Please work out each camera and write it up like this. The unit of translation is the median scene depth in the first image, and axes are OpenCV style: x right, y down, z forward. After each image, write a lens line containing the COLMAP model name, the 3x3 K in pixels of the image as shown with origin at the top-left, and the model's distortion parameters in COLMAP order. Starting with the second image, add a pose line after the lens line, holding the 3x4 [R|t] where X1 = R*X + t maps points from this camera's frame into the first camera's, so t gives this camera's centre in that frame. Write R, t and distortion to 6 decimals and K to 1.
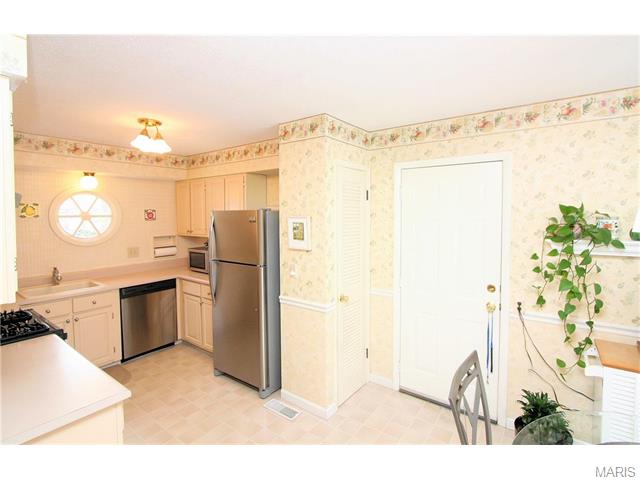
lens RADIAL K [[313.8, 0, 334.1], [0, 313.8, 223.0], [0, 0, 1]] dist [-0.010218, 0.000068]
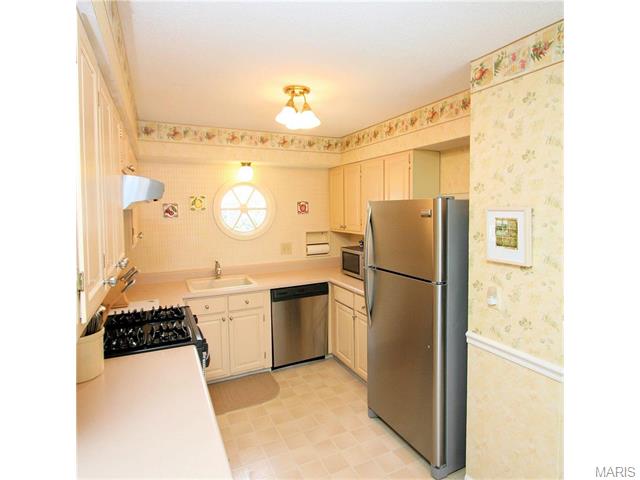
lens RADIAL K [[343.3, 0, 321.3], [0, 343.3, 222.8], [0, 0, 1]] dist [-0.014569, -0.000197]
pose [[0.875719, 0.017571, -0.482501, -0.088211], [-0.009672, 0.999775, 0.018855, -0.001352], [0.482723, -0.011845, 0.875693, 0.214829]]
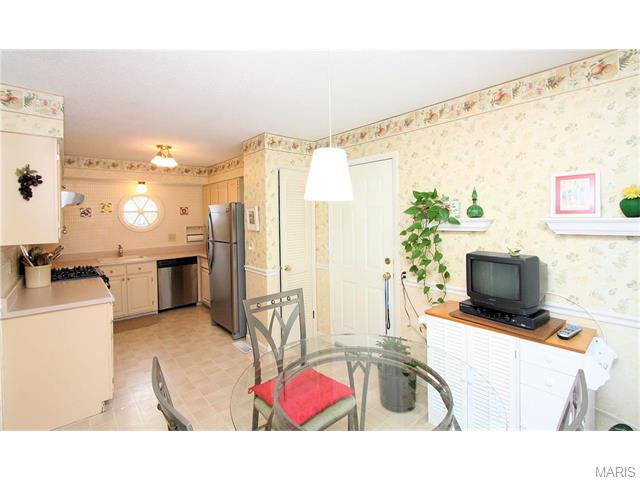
lens RADIAL K [[305.0, 0, 315.9], [0, 305.0, 216.8], [0, 0, 1]] dist [-0.009572, 0.000318]
pose [[0.966492, -0.011172, -0.256453, 0.410899], [0.005177, 0.999698, -0.024038, 0.046266], [0.256644, 0.021904, 0.966258, -0.189158]]
